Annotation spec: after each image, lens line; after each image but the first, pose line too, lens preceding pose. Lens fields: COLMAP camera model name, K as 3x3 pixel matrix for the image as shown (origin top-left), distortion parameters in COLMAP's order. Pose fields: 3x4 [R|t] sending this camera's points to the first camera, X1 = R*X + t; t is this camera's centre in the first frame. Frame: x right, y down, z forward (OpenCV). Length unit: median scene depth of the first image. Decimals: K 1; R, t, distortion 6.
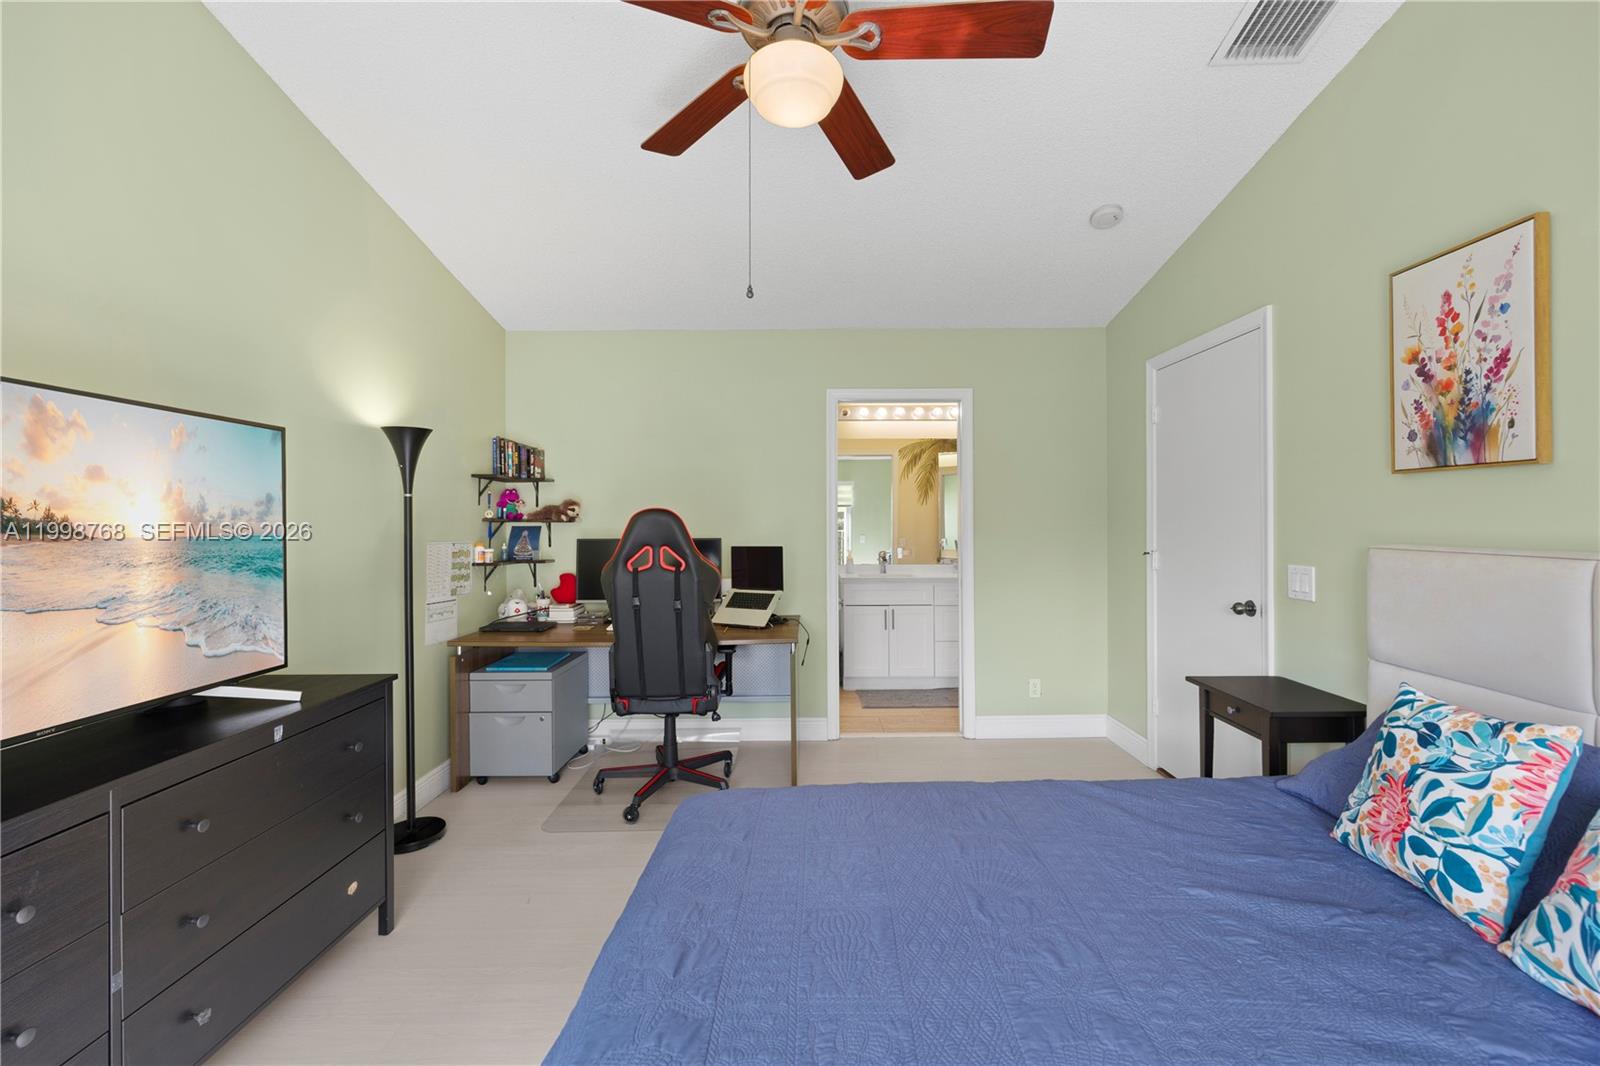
lens RADIAL K [[658.4, 0, 806.9], [0, 658.4, 524.8], [0, 0, 1]] dist [-0.000123, -0.000427]
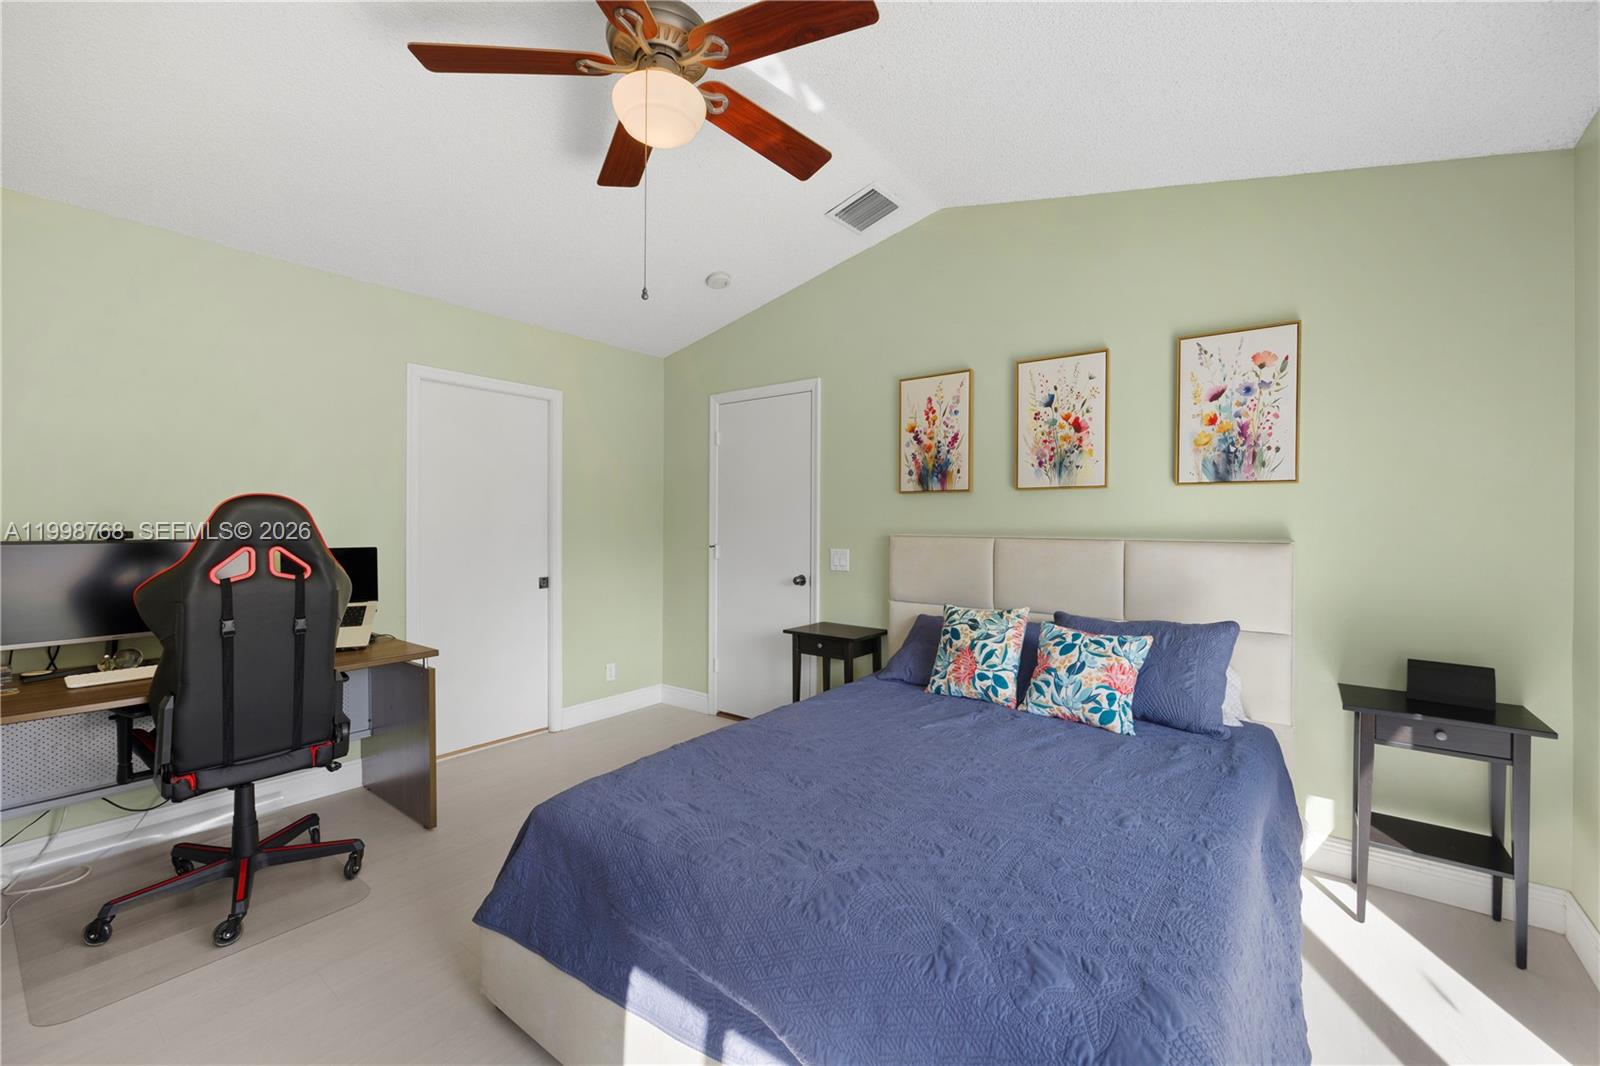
lens RADIAL K [[658.4, 0, 814.8], [0, 658.4, 538.6], [0, 0, 1]] dist [-0.000123, -0.000427]
pose [[0.600370, -0.009102, 0.799670, -0.724934], [0.000435, 0.999939, 0.011055, 0.026085], [-0.799722, -0.006290, 0.600337, 0.137065]]
